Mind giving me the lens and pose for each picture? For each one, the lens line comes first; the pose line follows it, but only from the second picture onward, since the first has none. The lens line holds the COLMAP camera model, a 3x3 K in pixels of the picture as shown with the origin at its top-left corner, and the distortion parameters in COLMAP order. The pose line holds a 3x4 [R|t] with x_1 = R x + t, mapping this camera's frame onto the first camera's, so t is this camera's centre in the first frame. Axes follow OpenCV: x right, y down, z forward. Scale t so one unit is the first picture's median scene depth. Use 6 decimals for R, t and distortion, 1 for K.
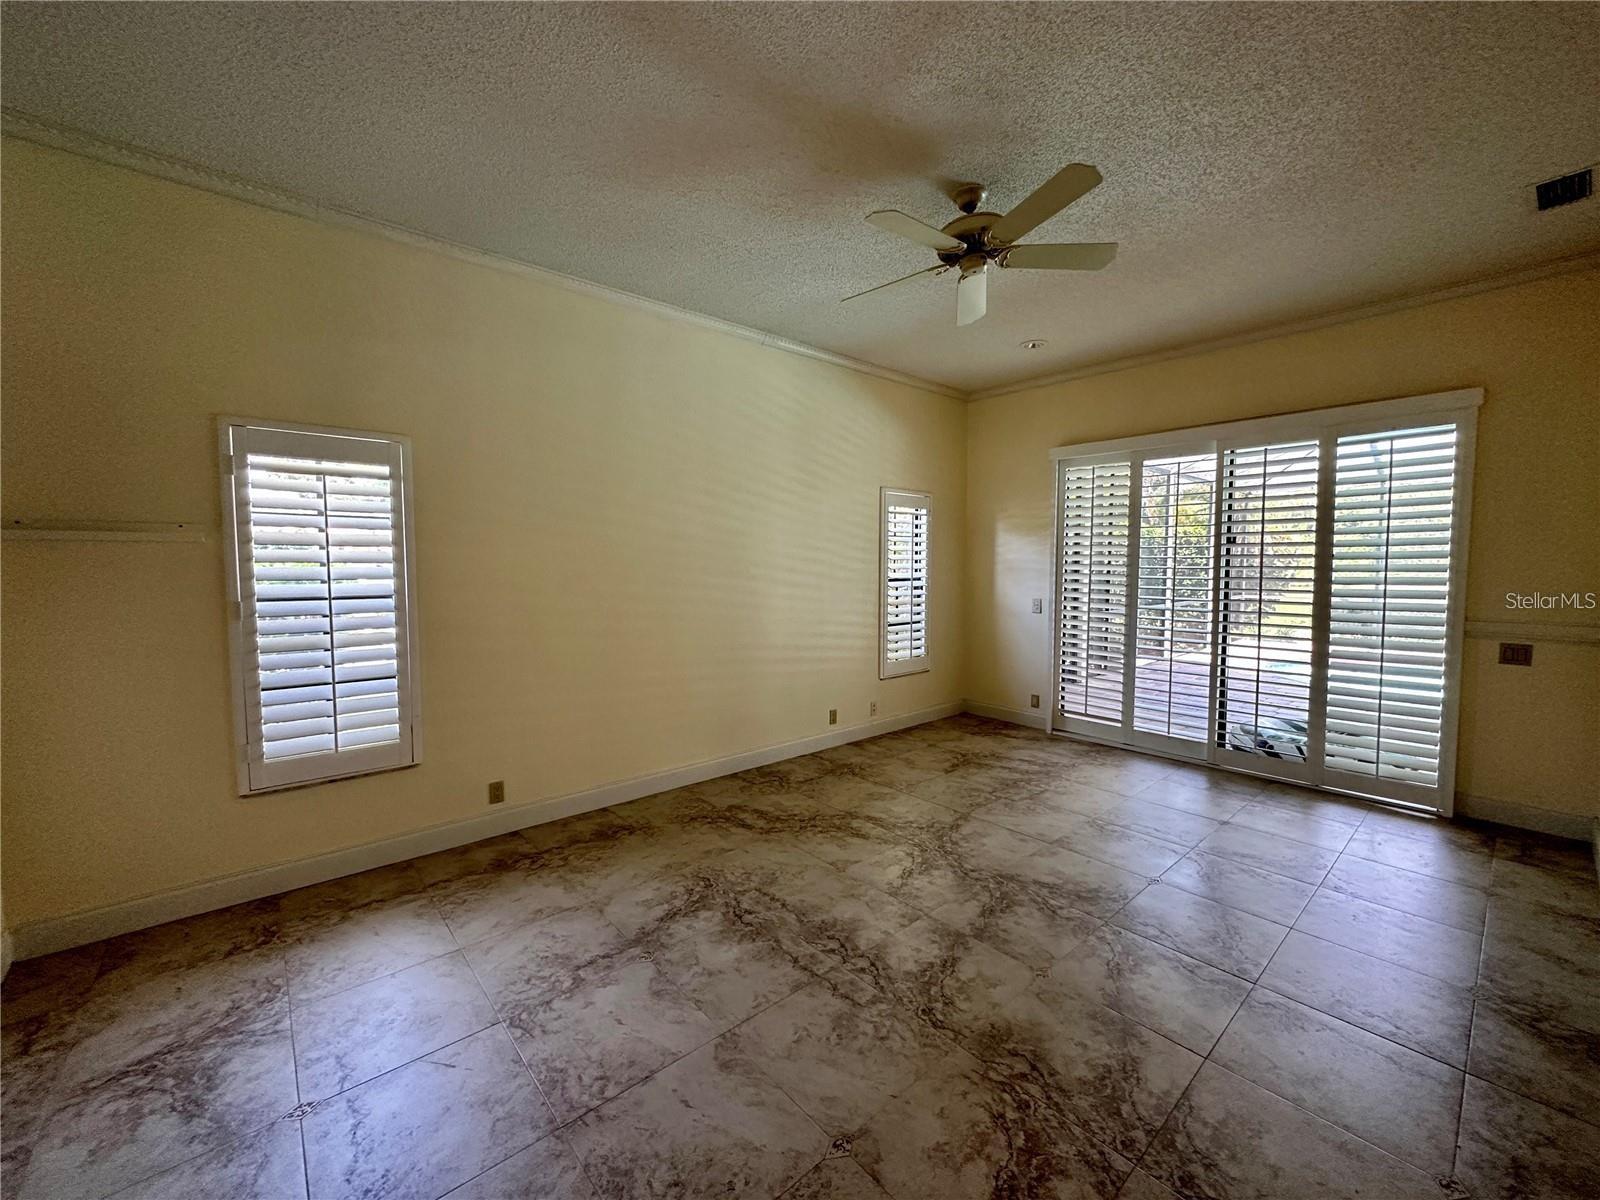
lens RADIAL K [[639.4, 0, 797.2], [0, 639.4, 599.7], [0, 0, 1]] dist [-0.003251, 0.000585]
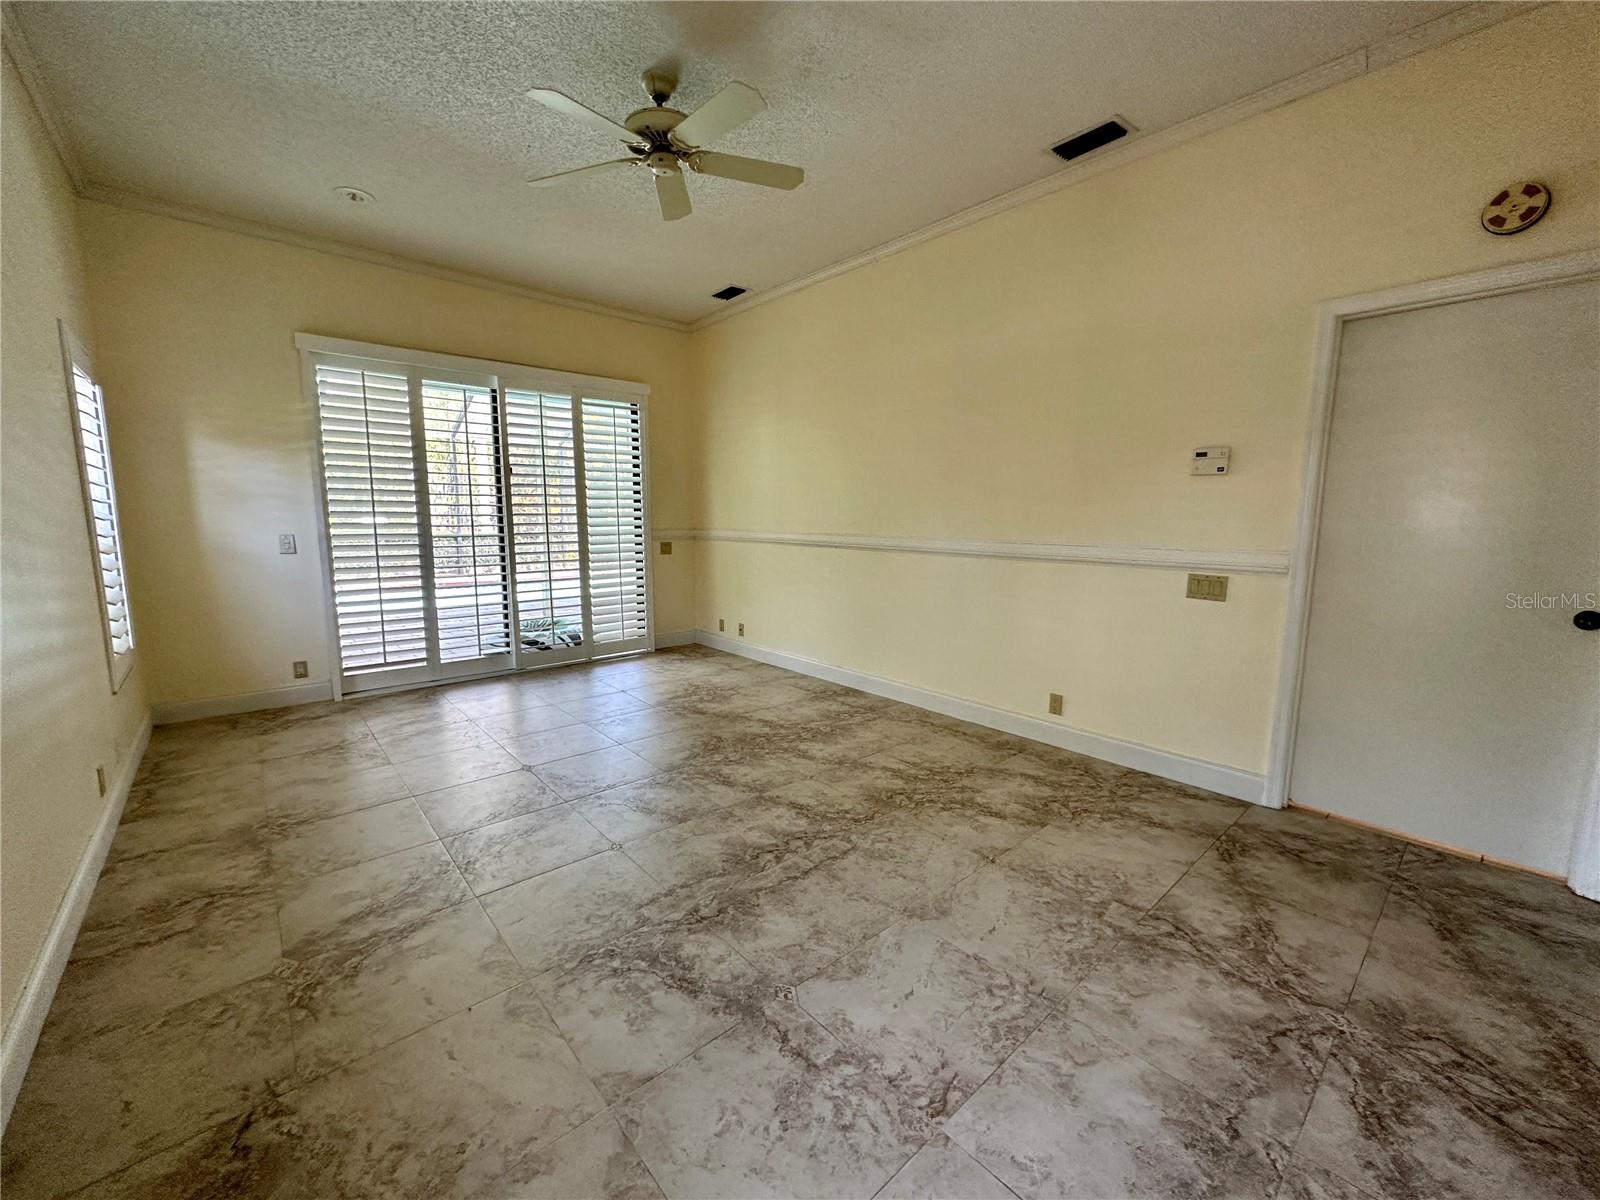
lens RADIAL K [[639.4, 0, 799.5], [0, 639.4, 598.0], [0, 0, 1]] dist [-0.003251, 0.000585]
pose [[-0.010274, -0.132144, 0.991177, -0.546580], [0.055136, 0.989647, 0.132511, 0.008990], [-0.998426, 0.056011, -0.002881, 0.582092]]
